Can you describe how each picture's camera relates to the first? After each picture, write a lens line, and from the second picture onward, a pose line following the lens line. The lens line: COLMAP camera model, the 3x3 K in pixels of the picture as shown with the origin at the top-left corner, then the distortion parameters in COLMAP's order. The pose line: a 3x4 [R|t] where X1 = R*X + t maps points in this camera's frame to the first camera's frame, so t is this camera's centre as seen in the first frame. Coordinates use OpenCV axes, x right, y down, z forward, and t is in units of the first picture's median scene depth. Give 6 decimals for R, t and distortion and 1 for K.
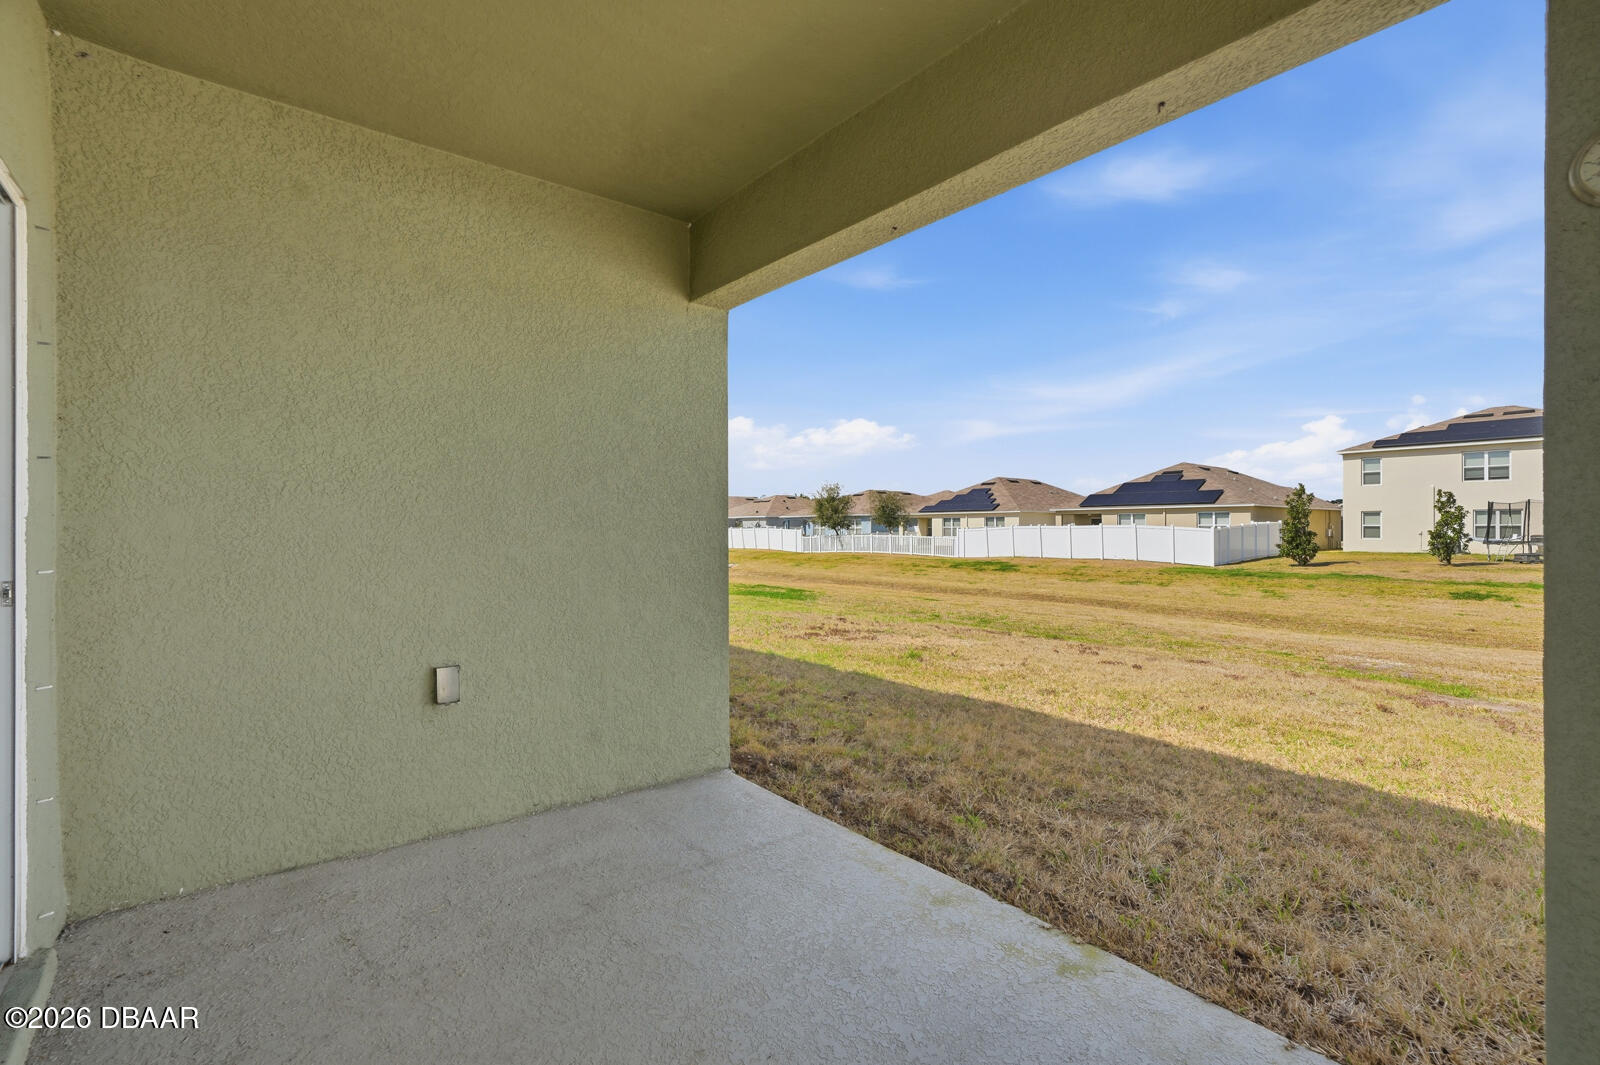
lens RADIAL K [[722.5, 0, 829.8], [0, 722.5, 522.6], [0, 0, 1]] dist [-0.003191, 0.004526]
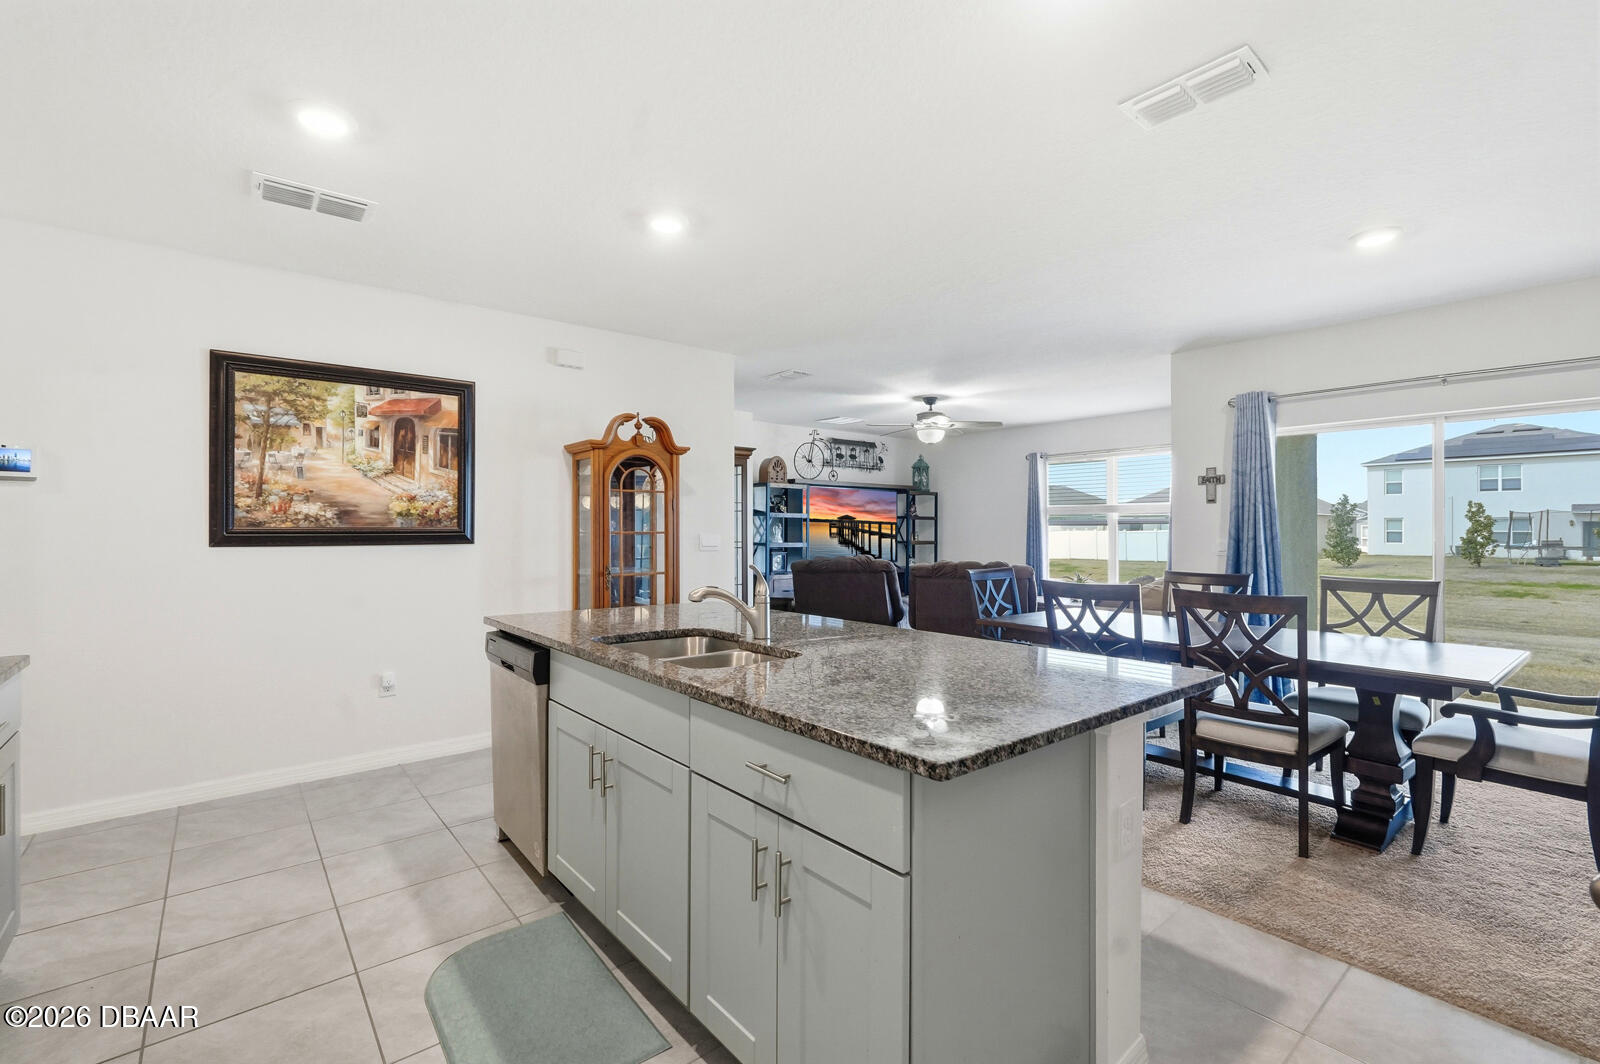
lens RADIAL K [[722.5, 0, 810.3], [0, 722.5, 524.8], [0, 0, 1]] dist [-0.003191, 0.004526]
pose [[0.999904, 0.000639, 0.013811, -0.204775], [-0.000689, 0.999993, 0.003575, -0.011213], [-0.013808, -0.003585, 0.999898, -0.120407]]
